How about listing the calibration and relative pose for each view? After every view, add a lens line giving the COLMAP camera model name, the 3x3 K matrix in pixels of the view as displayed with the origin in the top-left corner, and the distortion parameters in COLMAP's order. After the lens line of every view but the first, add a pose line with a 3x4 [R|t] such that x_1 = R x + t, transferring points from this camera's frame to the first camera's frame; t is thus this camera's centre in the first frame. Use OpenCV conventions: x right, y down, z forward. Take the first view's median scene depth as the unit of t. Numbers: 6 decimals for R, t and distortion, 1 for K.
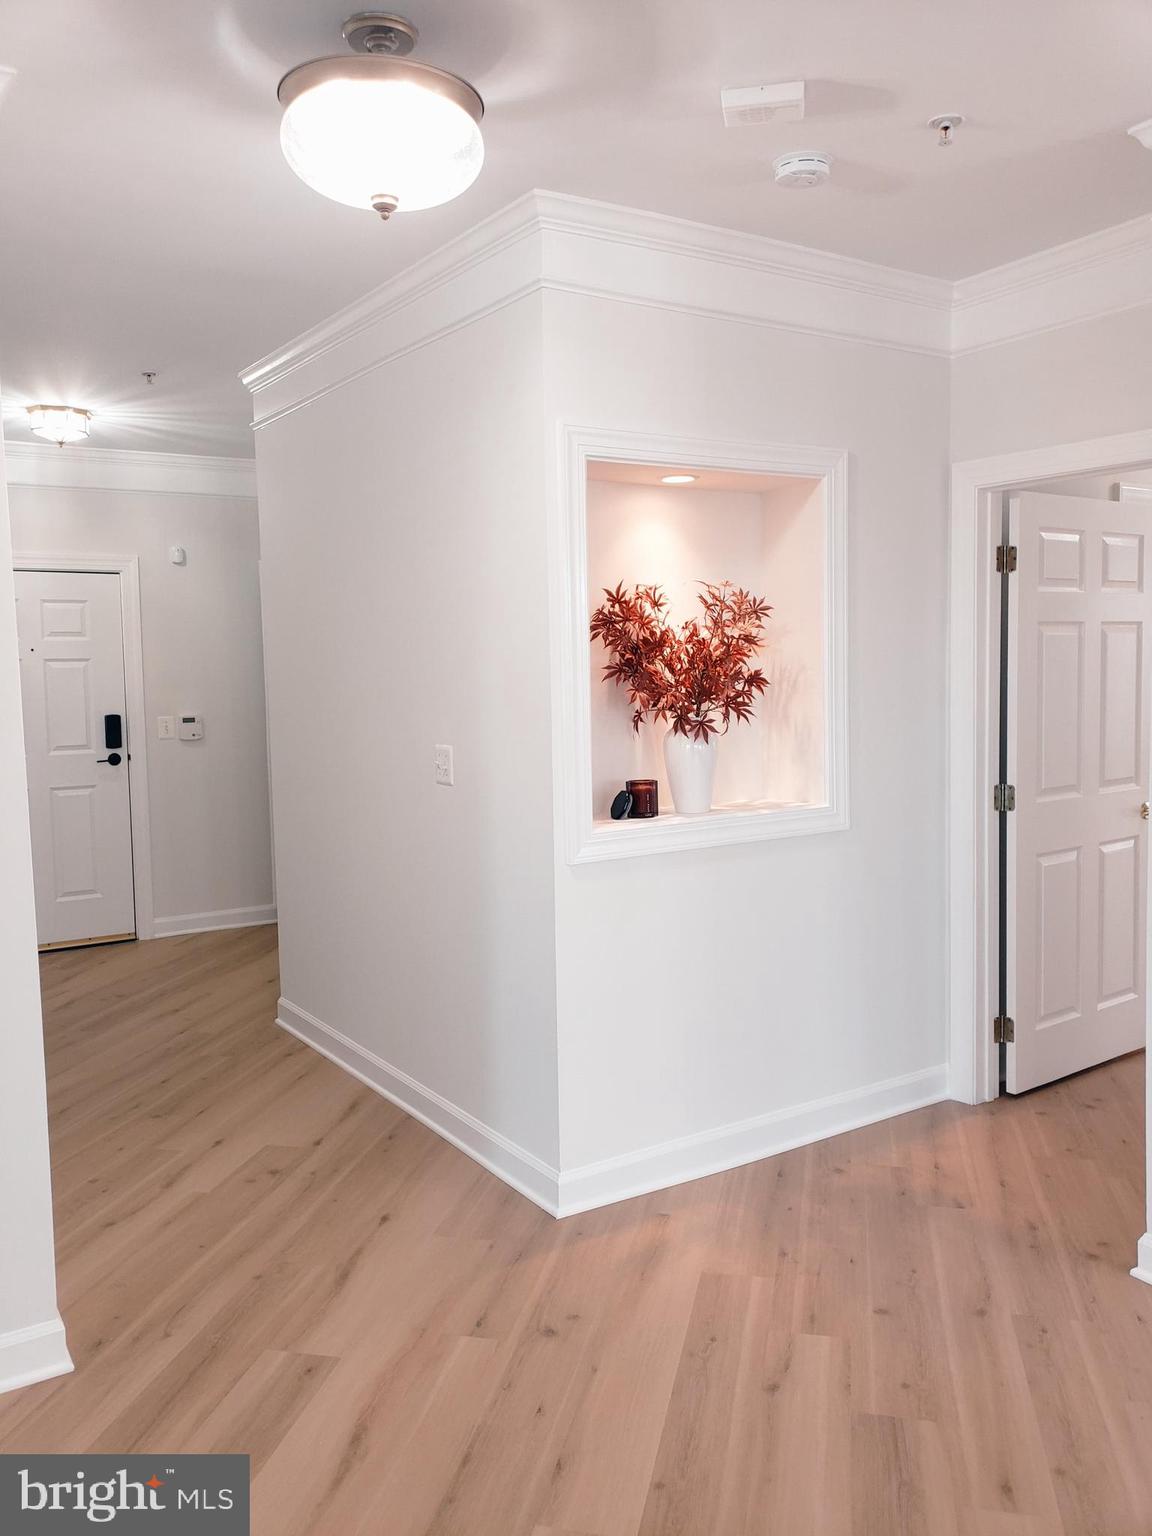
lens RADIAL K [[1194.7, 0, 576.0], [0, 1194.7, 768.0], [0, 0, 1]] dist [0.065794, -0.092427]
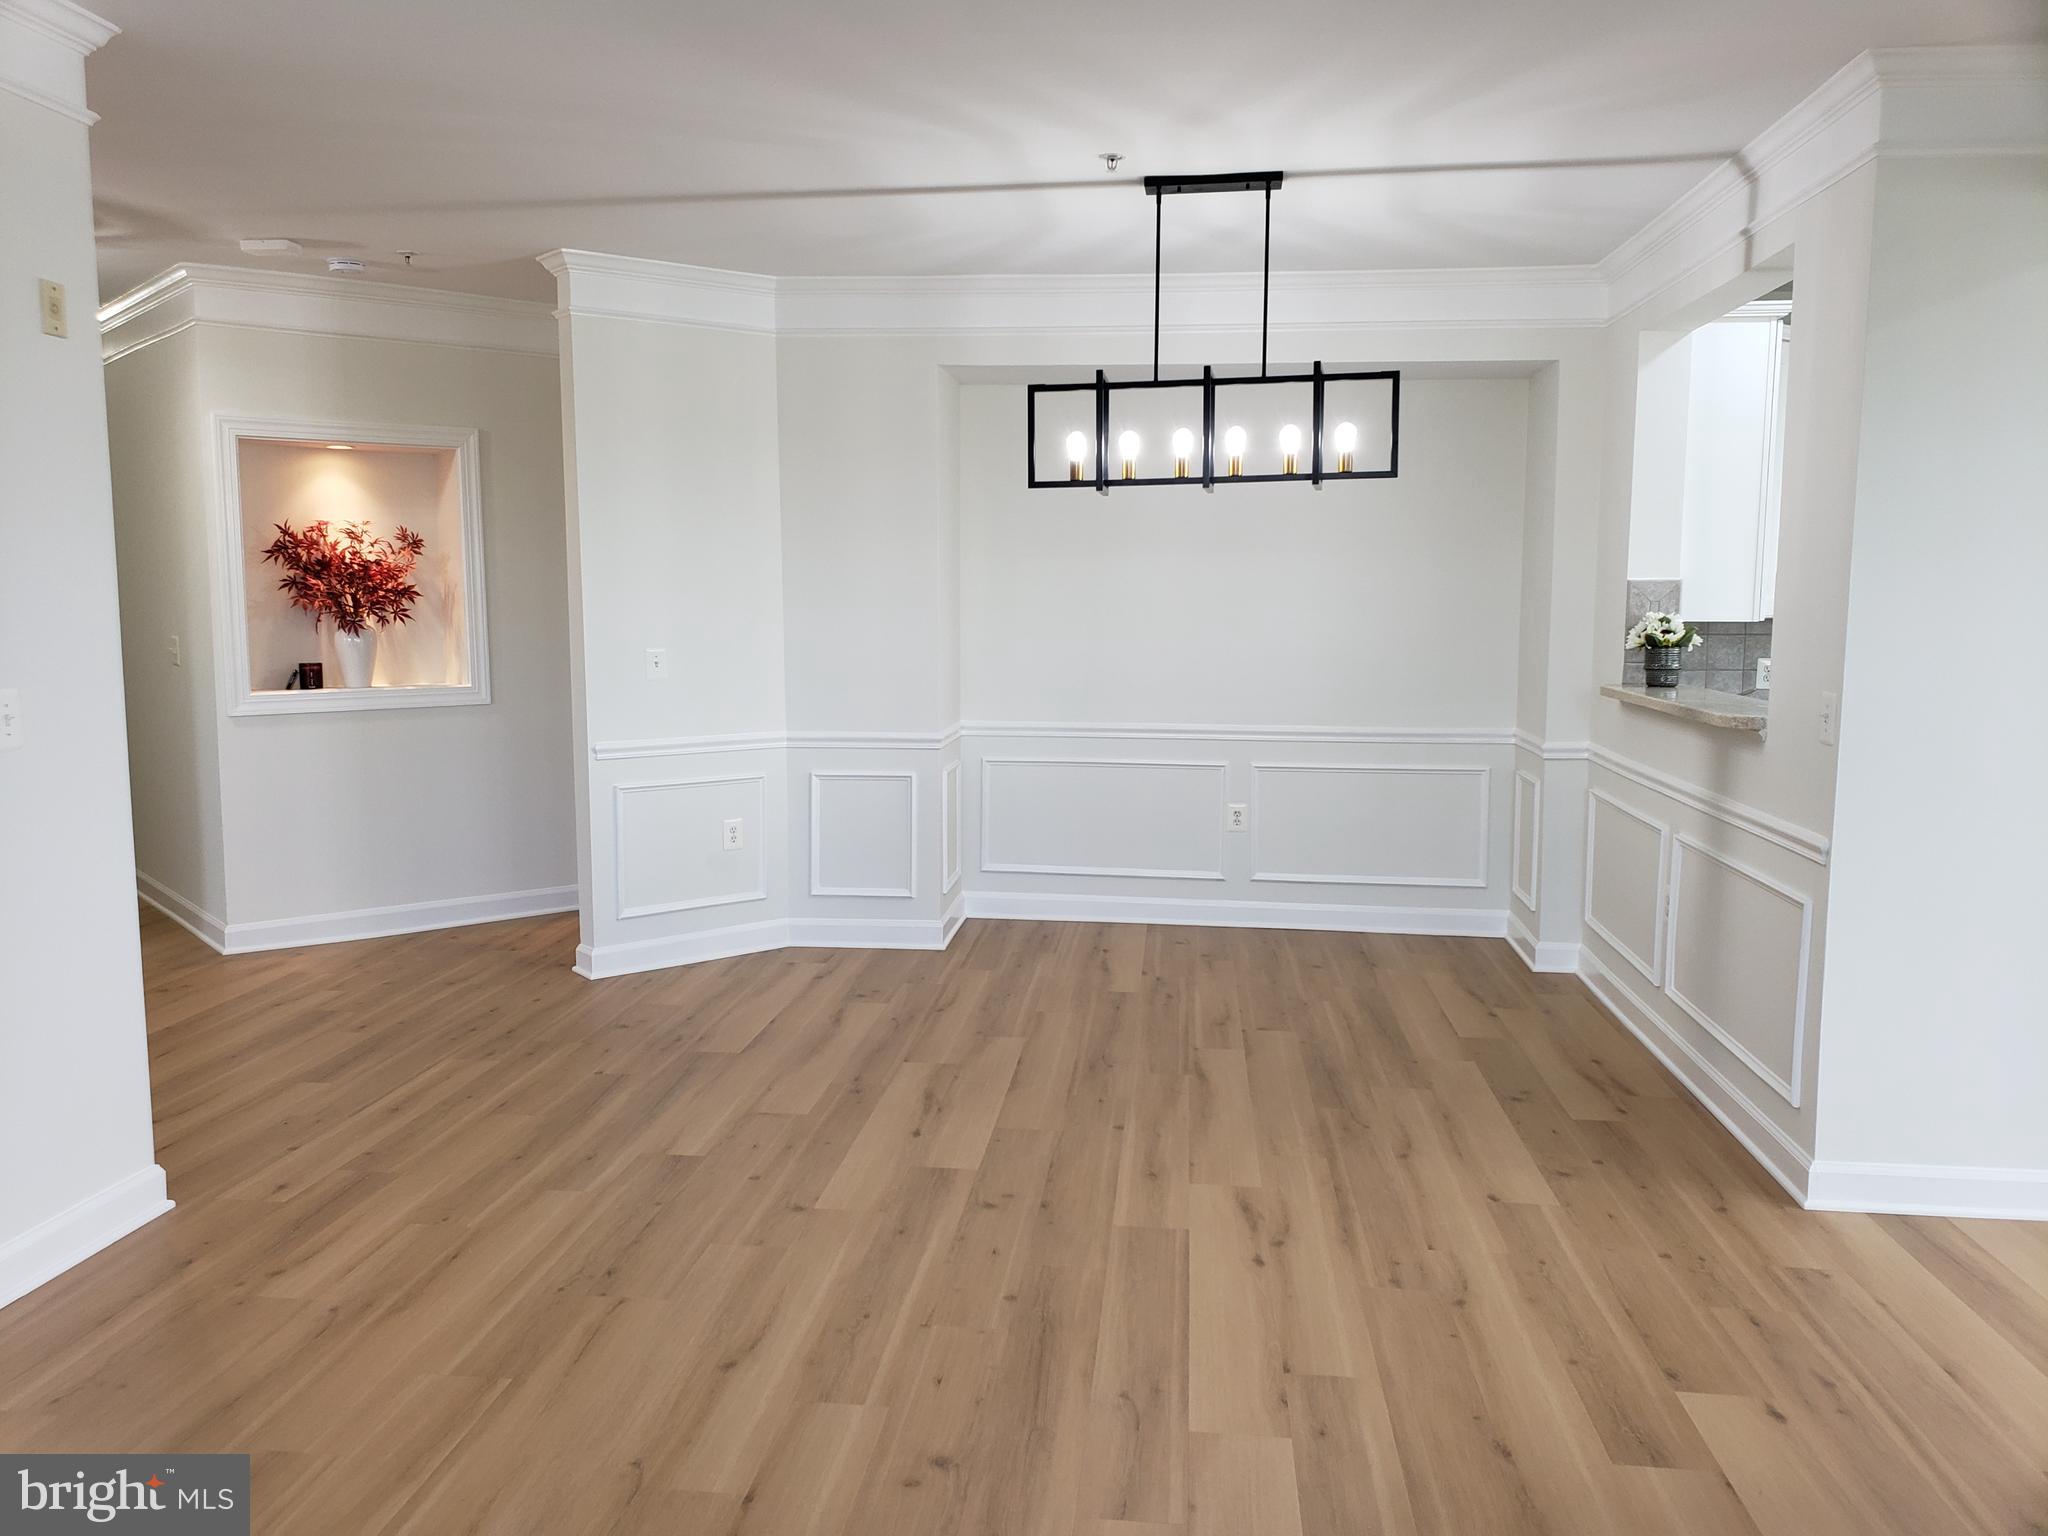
lens RADIAL K [[1593.0, 0, 982.9], [0, 1593.0, 772.1], [0, 0, 1]] dist [0.065794, -0.092427]
pose [[0.994938, 0.014694, 0.099412, 0.657576], [-0.017876, 0.999354, 0.031190, 0.067294], [-0.098890, -0.032809, 0.994557, -0.965258]]
